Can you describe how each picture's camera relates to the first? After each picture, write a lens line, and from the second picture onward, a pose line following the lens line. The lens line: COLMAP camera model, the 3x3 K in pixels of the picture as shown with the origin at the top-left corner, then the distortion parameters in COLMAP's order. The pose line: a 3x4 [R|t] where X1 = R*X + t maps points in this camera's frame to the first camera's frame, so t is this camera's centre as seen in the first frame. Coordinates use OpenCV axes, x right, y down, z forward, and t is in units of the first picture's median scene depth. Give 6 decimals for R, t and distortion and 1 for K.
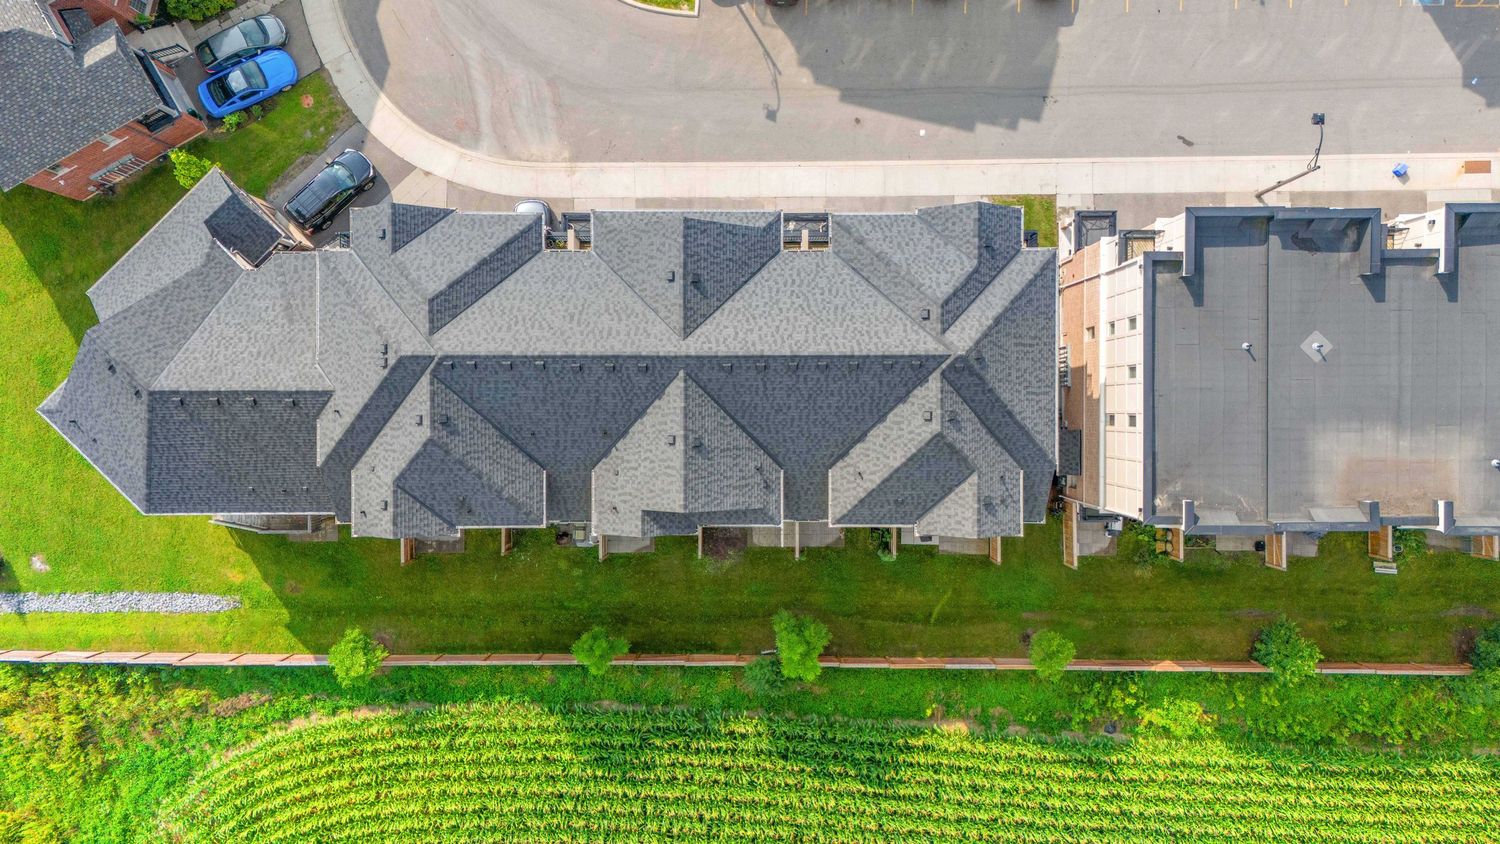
lens RADIAL K [[1154.6, 0, 753.8], [0, 1154.6, 419.9], [0, 0, 1]] dist [0.078649, -0.081542]
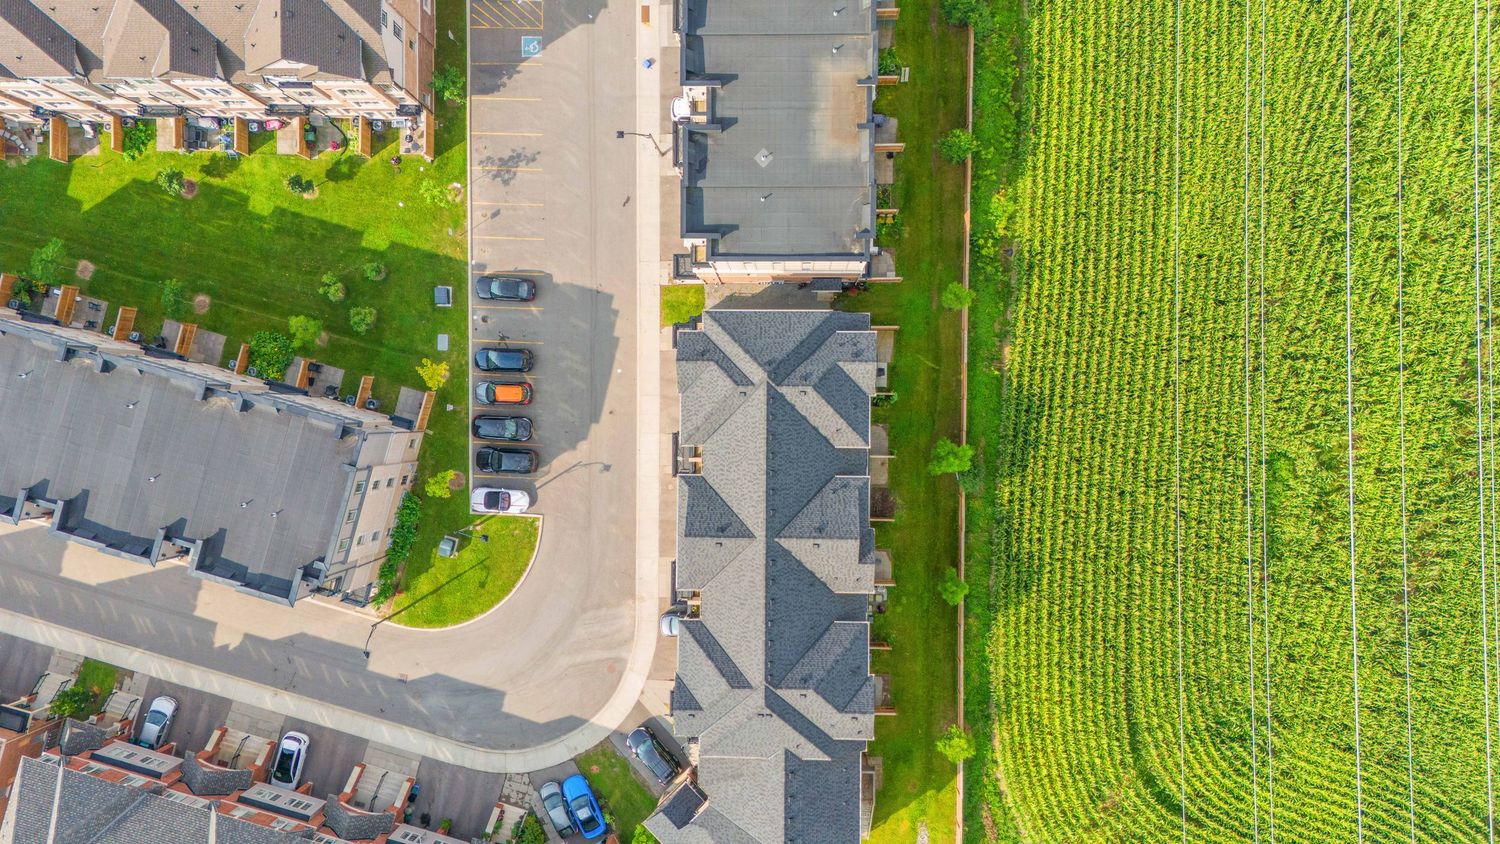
lens RADIAL K [[1075.0, 0, 753.0], [0, 1075.0, 419.8], [0, 0, 1]] dist [0.081477, -0.098247]
pose [[0.008967, -0.999950, -0.004438, 0.092810], [0.998791, 0.009171, -0.048292, 0.000028], [0.048330, -0.003999, 0.998823, -0.442576]]
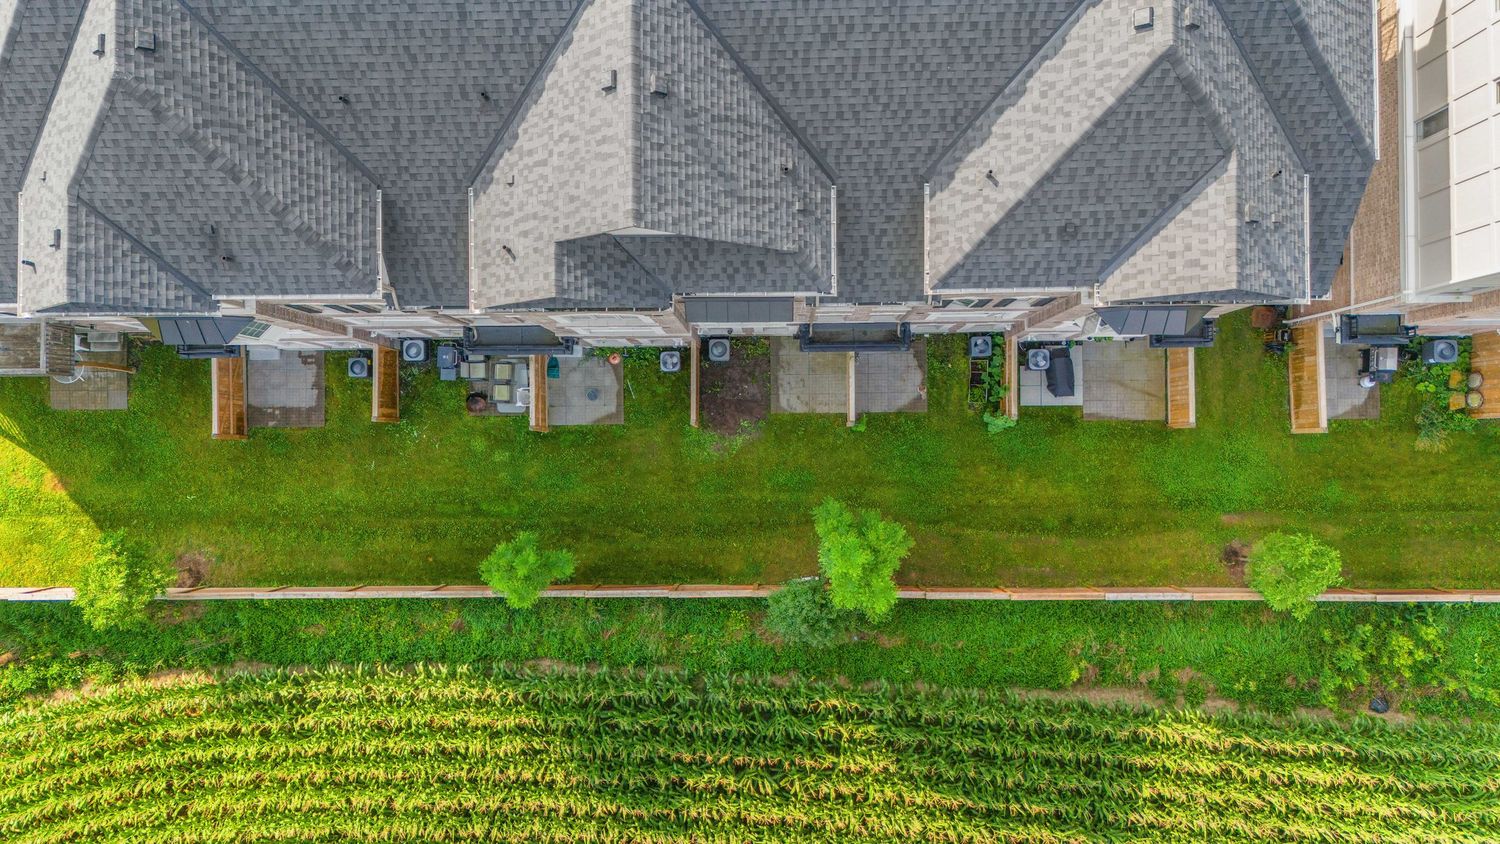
lens RADIAL K [[1108.5, 0, 753.6], [0, 1108.5, 420.4], [0, 0, 1]] dist [0.068355, -0.060543]
pose [[0.999654, -0.006400, -0.025527, 0.000266], [0.005726, 0.999635, -0.026406, 0.136160], [0.025686, 0.026251, 0.999325, 0.420369]]
